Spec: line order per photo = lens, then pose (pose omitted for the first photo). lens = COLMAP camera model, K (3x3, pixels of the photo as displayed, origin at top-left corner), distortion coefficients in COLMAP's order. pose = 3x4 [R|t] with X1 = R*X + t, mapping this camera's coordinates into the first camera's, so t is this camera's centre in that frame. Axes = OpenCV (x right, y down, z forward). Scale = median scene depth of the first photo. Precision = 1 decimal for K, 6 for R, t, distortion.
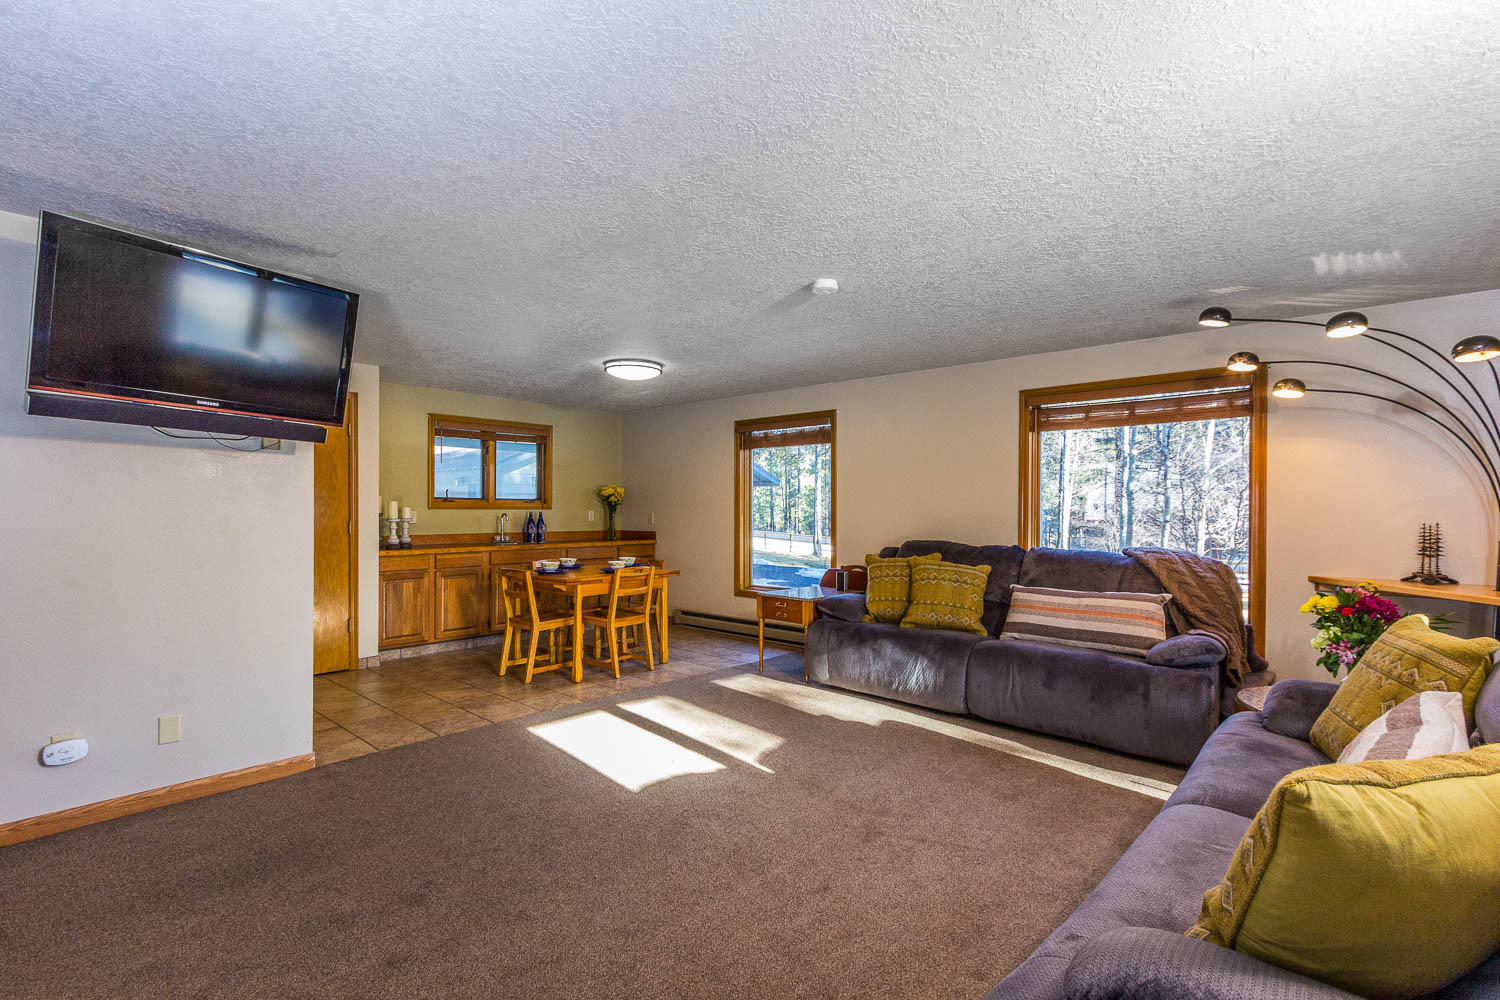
lens RADIAL K [[706.8, 0, 738.9], [0, 706.8, 507.1], [0, 0, 1]] dist [-0.001341, -0.000321]
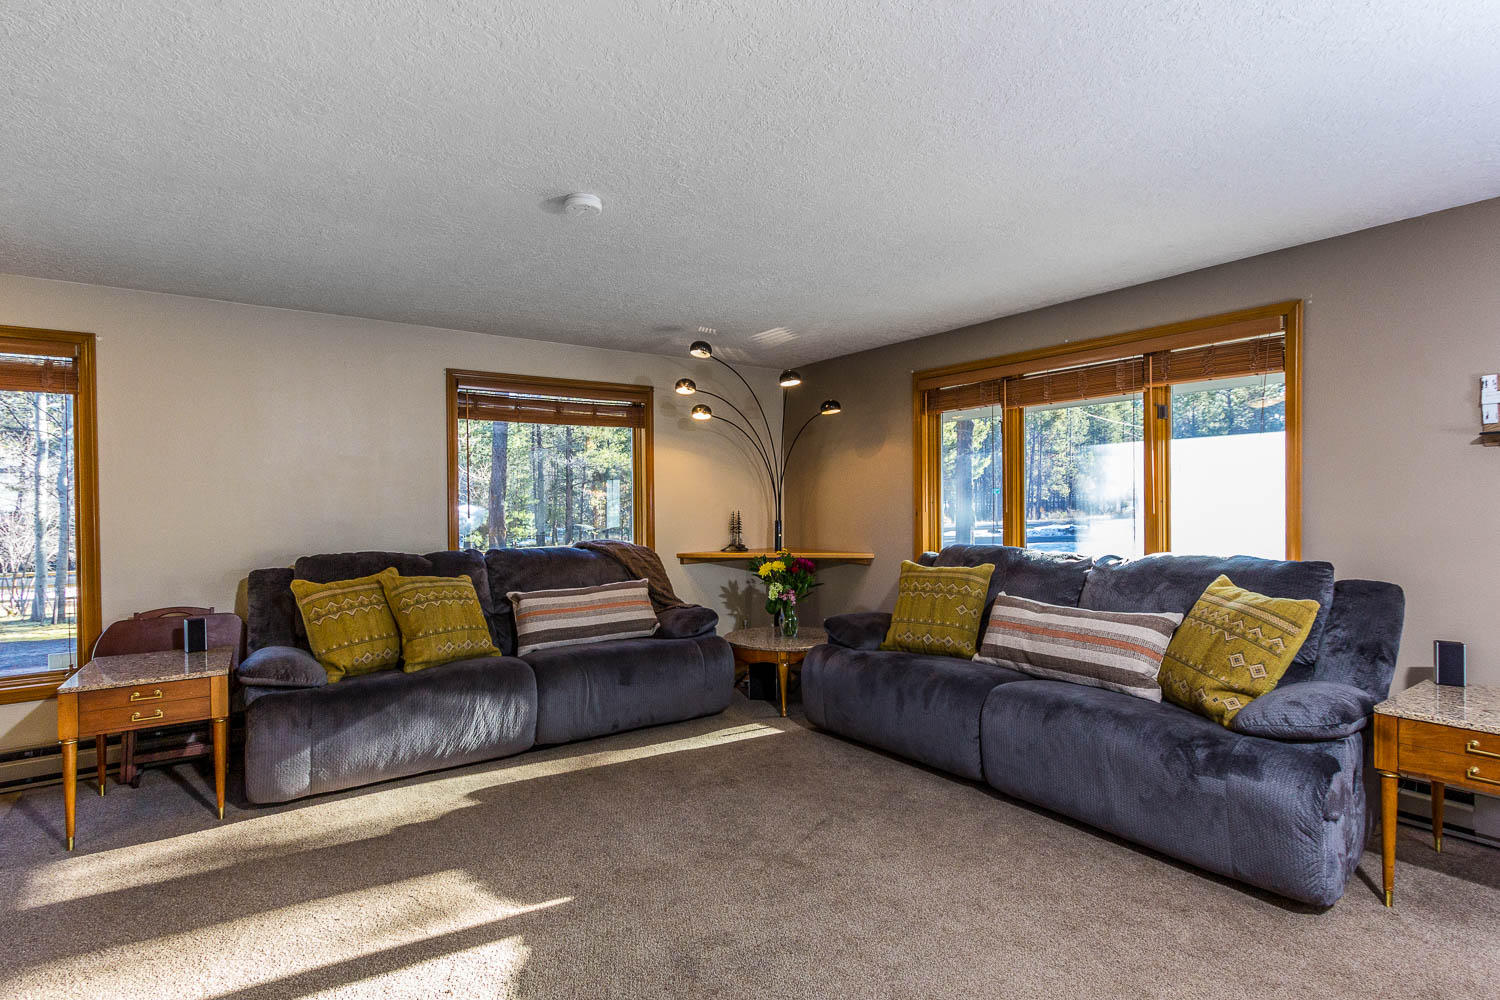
lens RADIAL K [[736.6, 0, 756.6], [0, 736.6, 505.1], [0, 0, 1]] dist [-0.000241, -0.000219]
pose [[0.181497, -0.010900, 0.983331, -0.321838], [0.012740, 0.999881, 0.008732, -0.002635], [-0.983309, 0.010942, 0.181614, 0.366230]]
